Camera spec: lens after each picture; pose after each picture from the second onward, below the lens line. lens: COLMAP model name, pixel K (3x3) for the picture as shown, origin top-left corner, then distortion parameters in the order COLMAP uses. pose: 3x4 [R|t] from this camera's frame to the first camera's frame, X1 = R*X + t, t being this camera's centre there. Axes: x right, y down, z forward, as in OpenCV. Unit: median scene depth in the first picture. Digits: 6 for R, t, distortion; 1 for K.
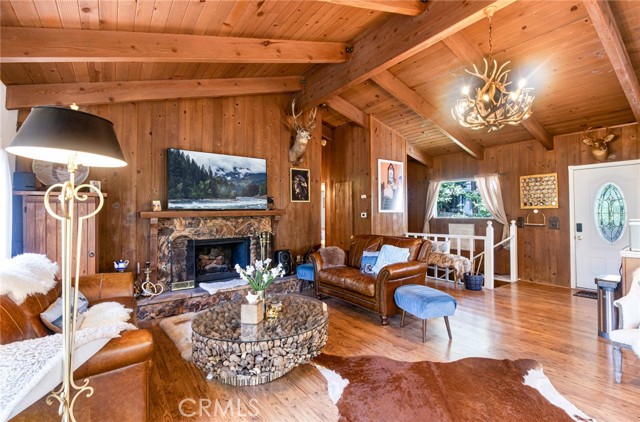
lens RADIAL K [[290.9, 0, 320.0], [0, 290.9, 211.0], [0, 0, 1]] dist [0.000216, 0.000046]
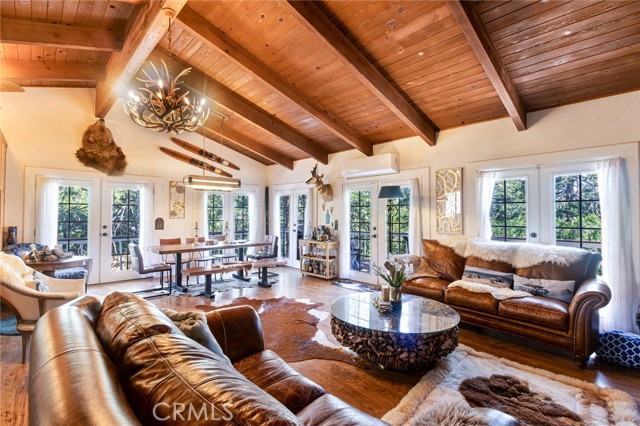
lens RADIAL K [[296.4, 0, 323.5], [0, 296.4, 209.8], [0, 0, 1]] dist [0.015832, -0.012407]
pose [[-0.987397, -0.003041, -0.158233, 0.255502], [0.000277, 0.999781, -0.020946, 0.016270], [0.158262, -0.020726, -0.987180, 2.296819]]
